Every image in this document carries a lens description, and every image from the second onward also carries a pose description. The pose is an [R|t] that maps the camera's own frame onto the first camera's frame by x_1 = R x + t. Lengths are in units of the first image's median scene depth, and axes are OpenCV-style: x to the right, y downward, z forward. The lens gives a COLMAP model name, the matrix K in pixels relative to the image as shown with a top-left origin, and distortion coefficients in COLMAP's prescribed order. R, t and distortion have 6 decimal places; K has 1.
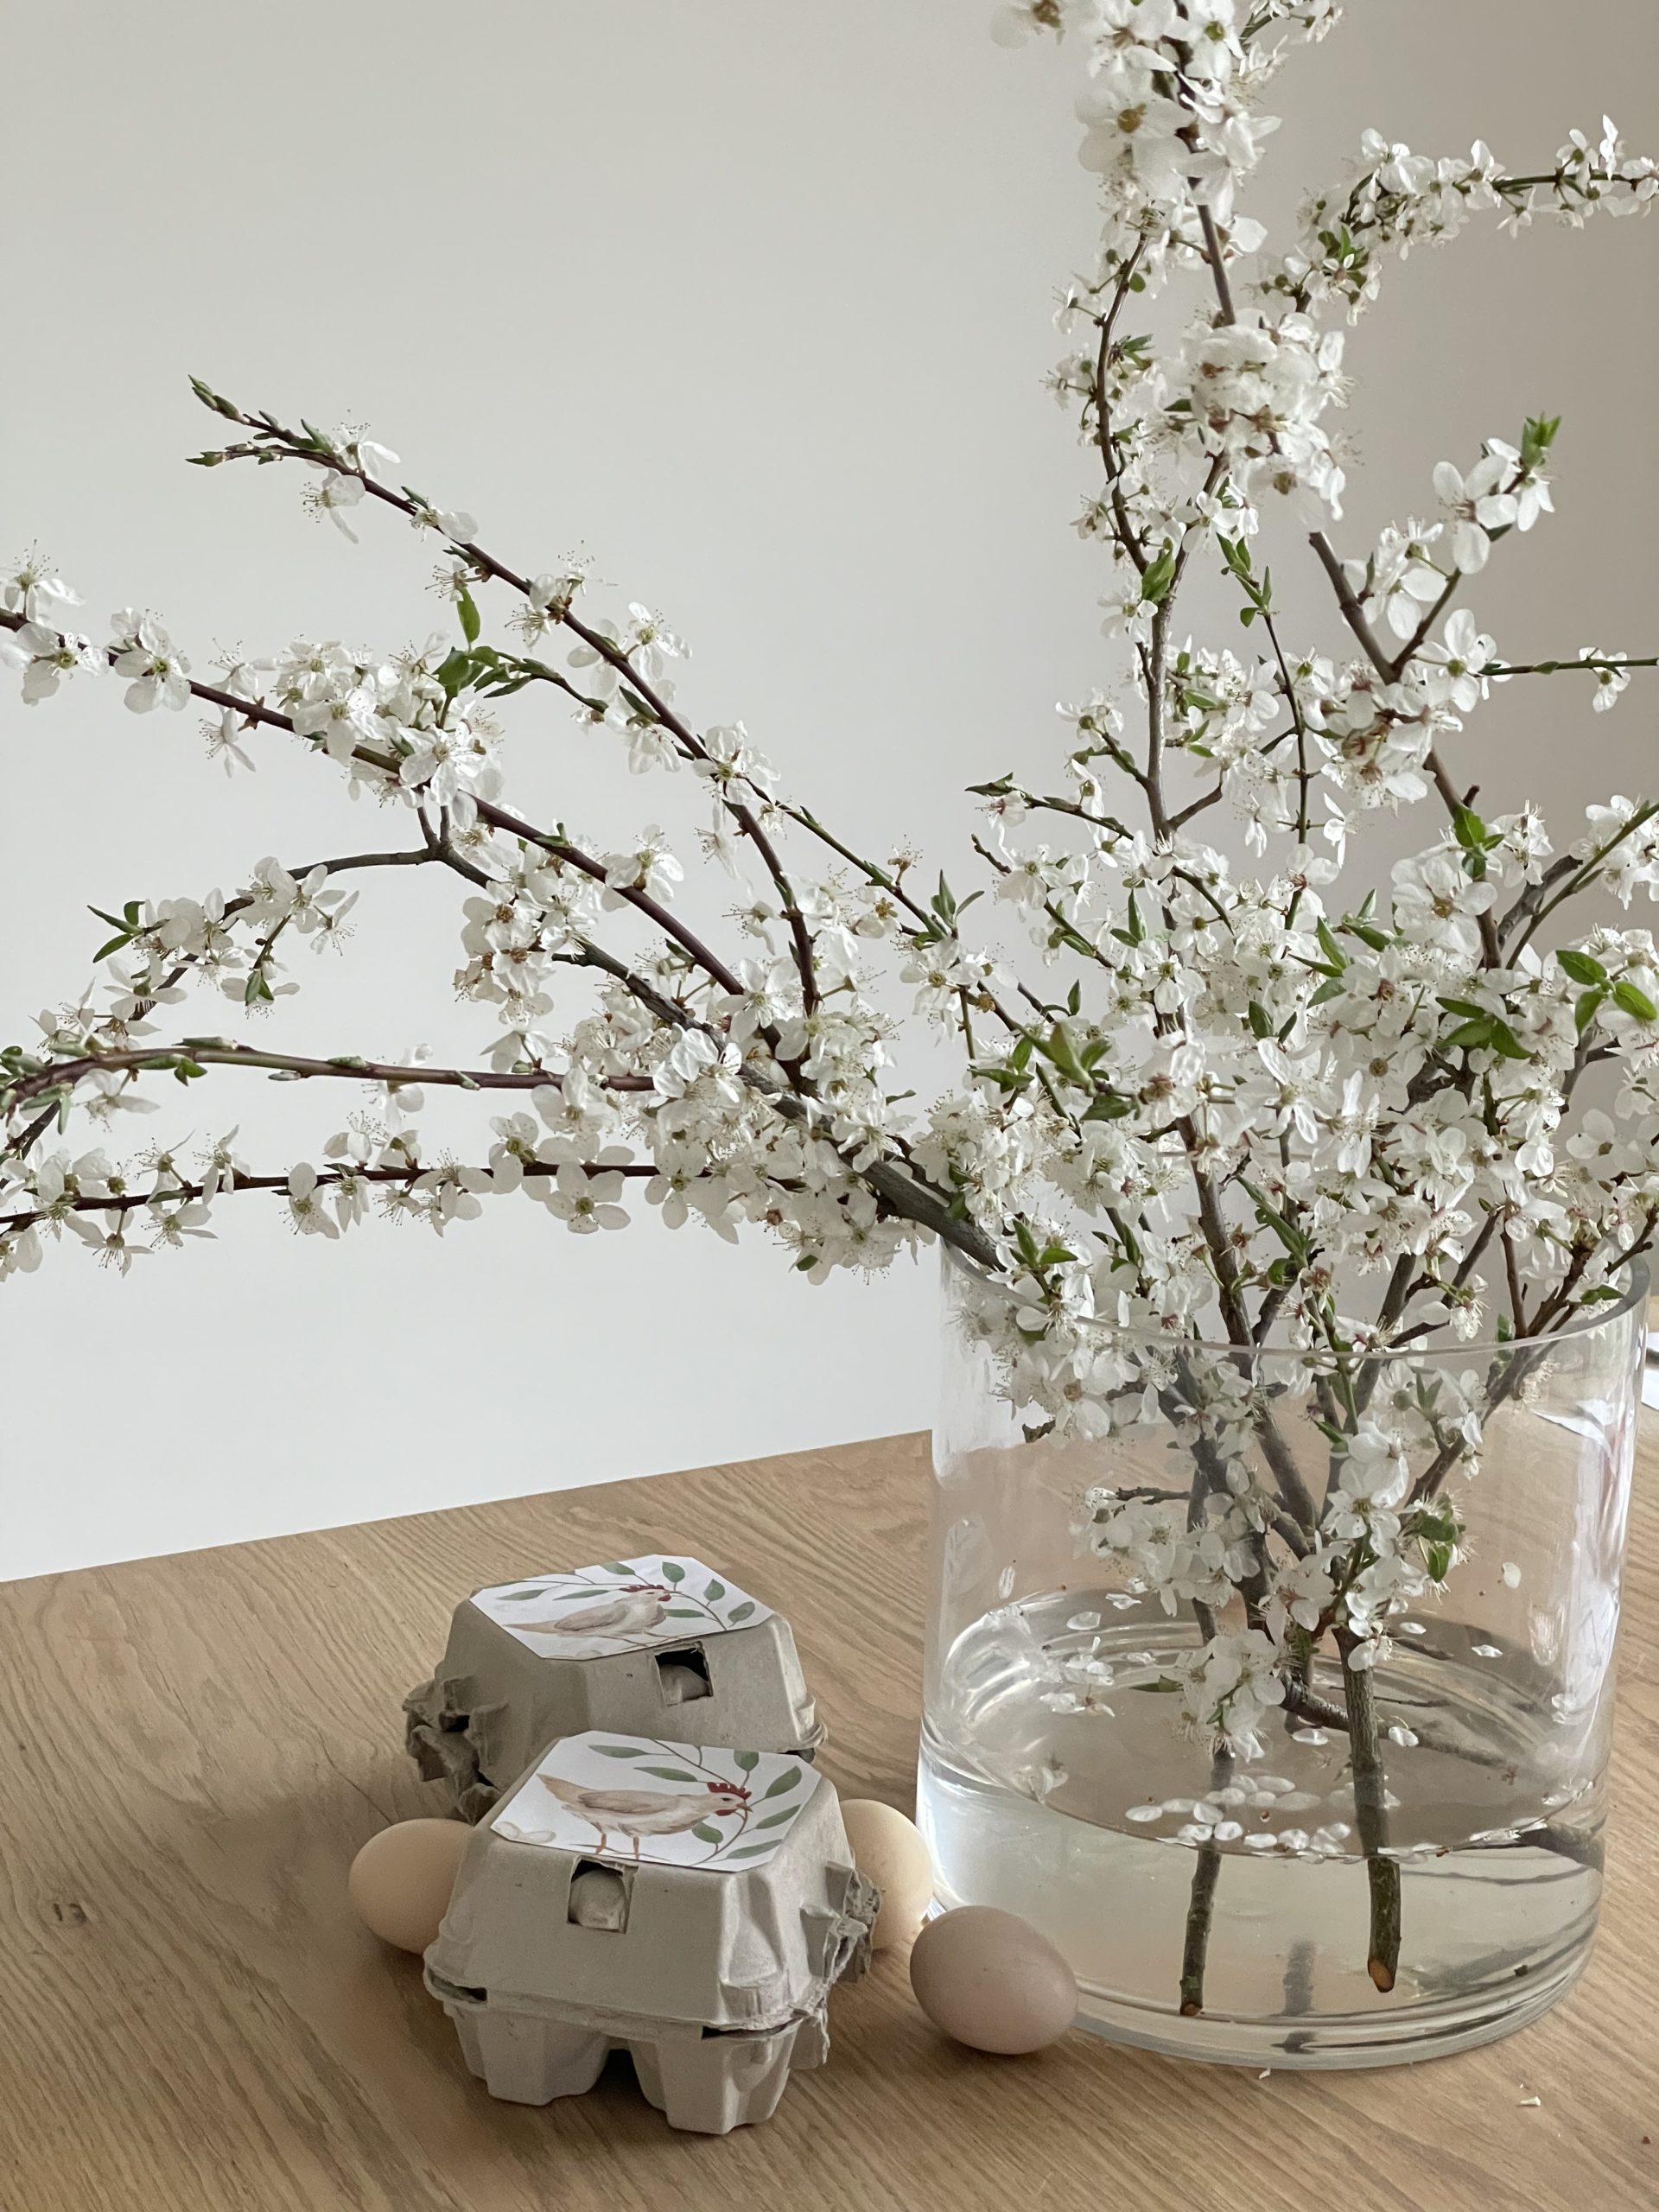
lens RADIAL K [[3387.7, 0, 828.9], [0, 3387.7, 1105.9], [0, 0, 1]] dist [0.067995, 0.000000]
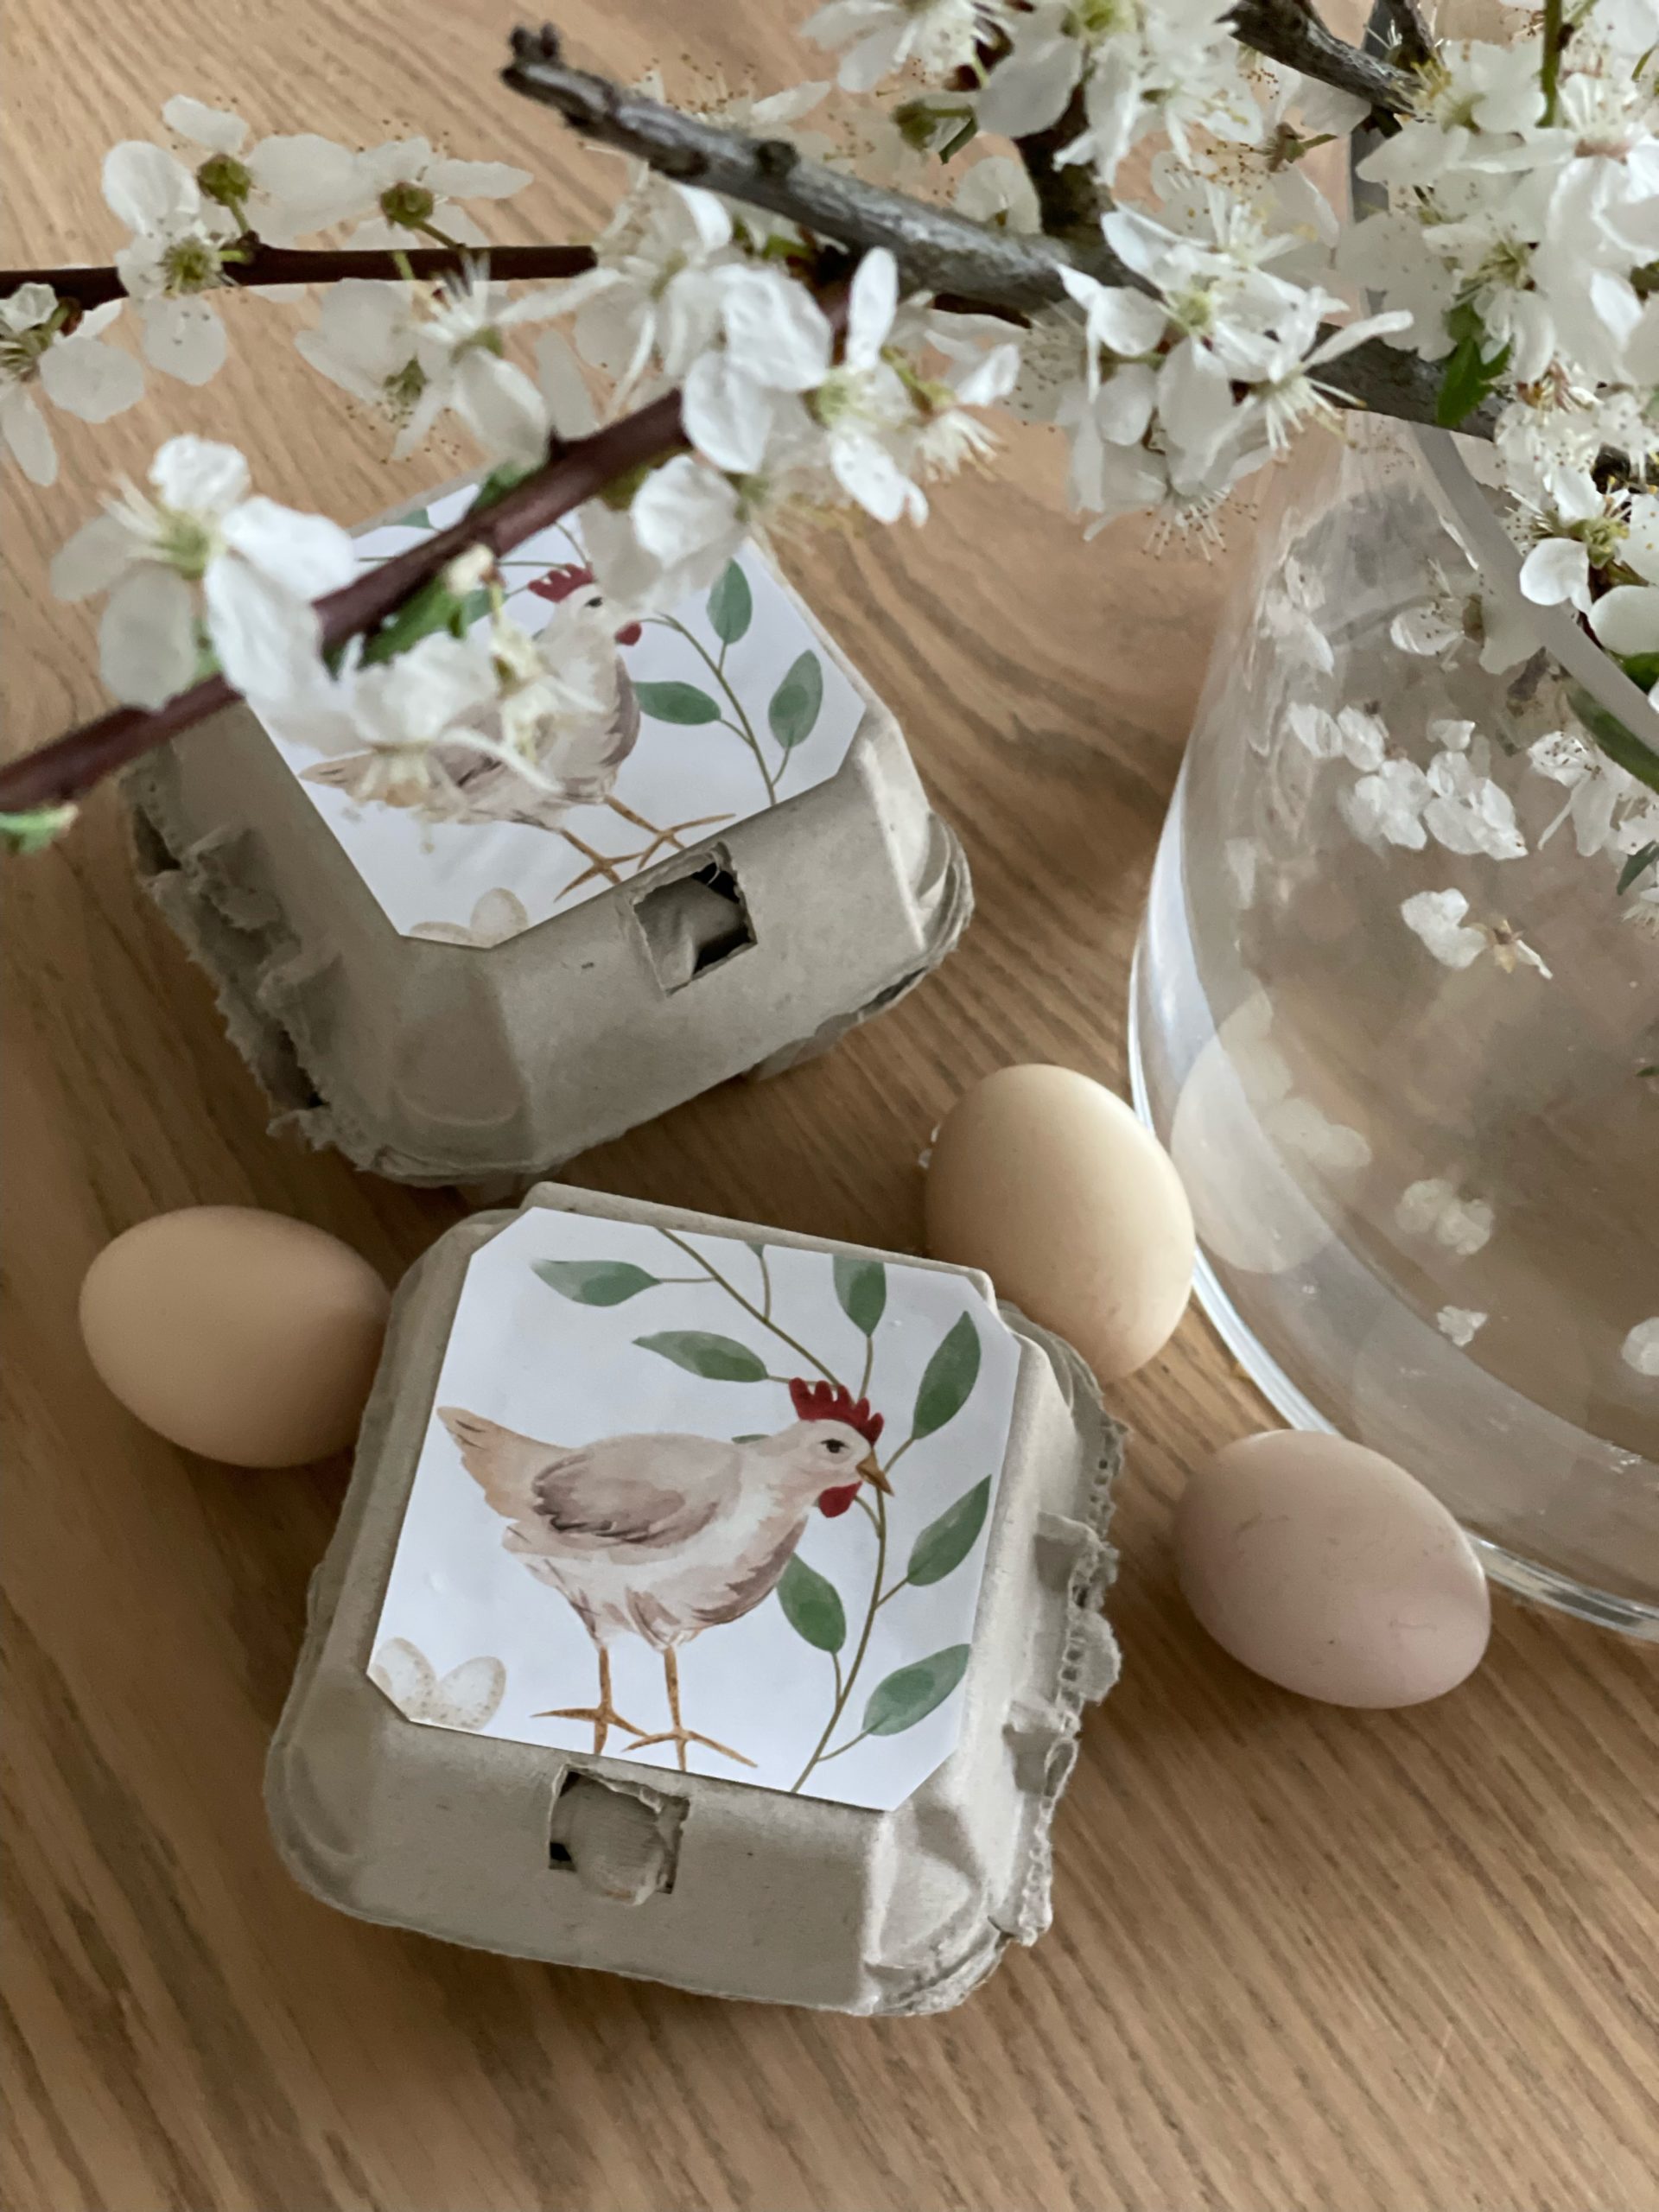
lens RADIAL K [[3387.7, 0, 830.2], [0, 3387.7, 1156.9], [0, 0, 1]] dist [0.067995, 0.000000]
pose [[0.998158, -0.051002, 0.032868, -0.045958], [0.008193, 0.650031, 0.759863, -0.199430], [-0.060119, -0.758194, 0.649252, 0.734409]]
